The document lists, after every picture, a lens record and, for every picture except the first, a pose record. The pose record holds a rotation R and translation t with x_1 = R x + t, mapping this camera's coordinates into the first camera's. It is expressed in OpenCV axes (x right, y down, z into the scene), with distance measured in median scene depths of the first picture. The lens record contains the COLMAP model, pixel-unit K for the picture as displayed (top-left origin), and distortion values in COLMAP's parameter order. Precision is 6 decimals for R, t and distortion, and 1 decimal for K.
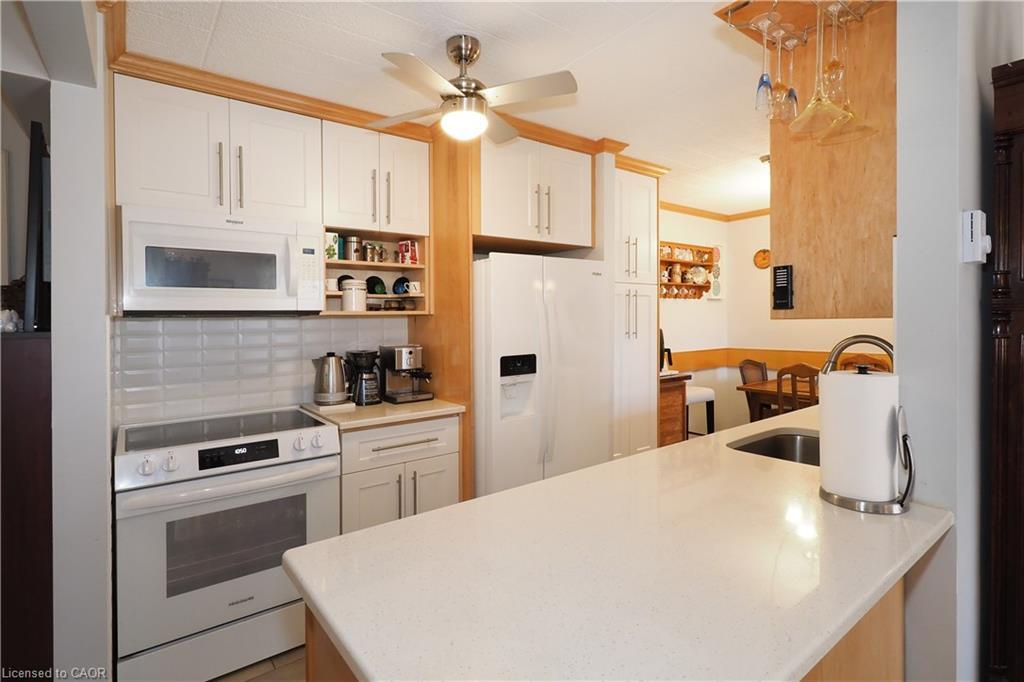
lens RADIAL K [[498.0, 0, 492.4], [0, 498.0, 313.8], [0, 0, 1]] dist [-0.004170, -0.000002]
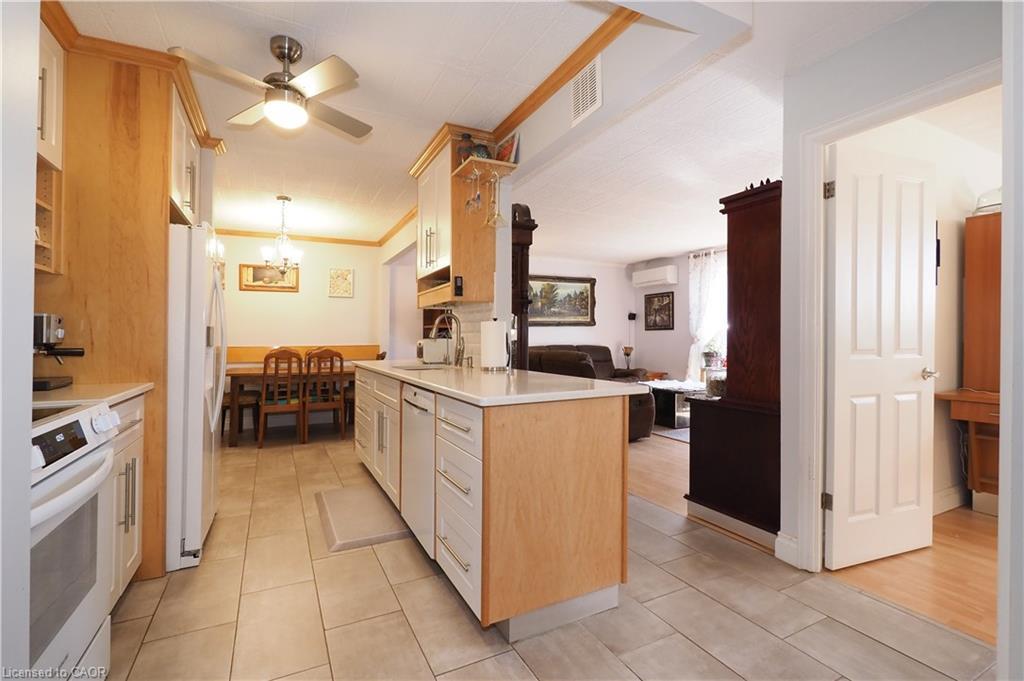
lens RADIAL K [[462.2, 0, 492.3], [0, 462.2, 339.9], [0, 0, 1]] dist [-0.003115, -0.000254]
pose [[0.188053, 0.012448, 0.982080, -0.732969], [-0.012967, 0.999864, -0.010191, 0.106643], [-0.982073, -0.010818, 0.188189, 0.238559]]
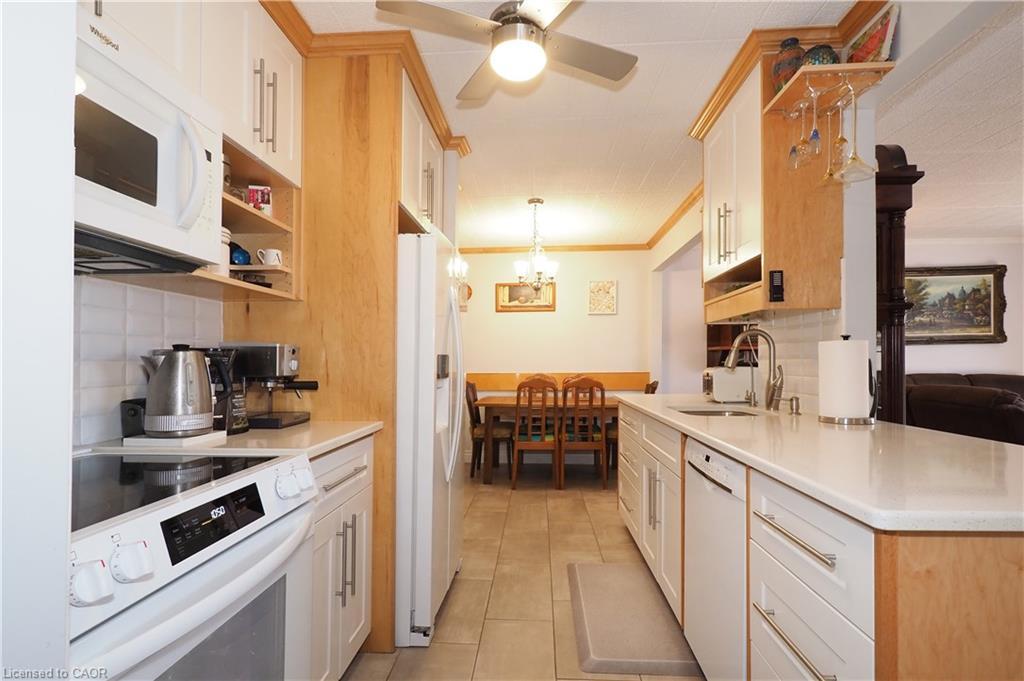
lens RADIAL K [[518.2, 0, 506.1], [0, 518.2, 355.8], [0, 0, 1]] dist [0.002857, 0.000375]
pose [[0.642467, 0.021943, 0.765999, -0.527570], [-0.015026, 0.999758, -0.016036, 0.092299], [-0.766166, -0.001208, 0.642641, 0.333900]]
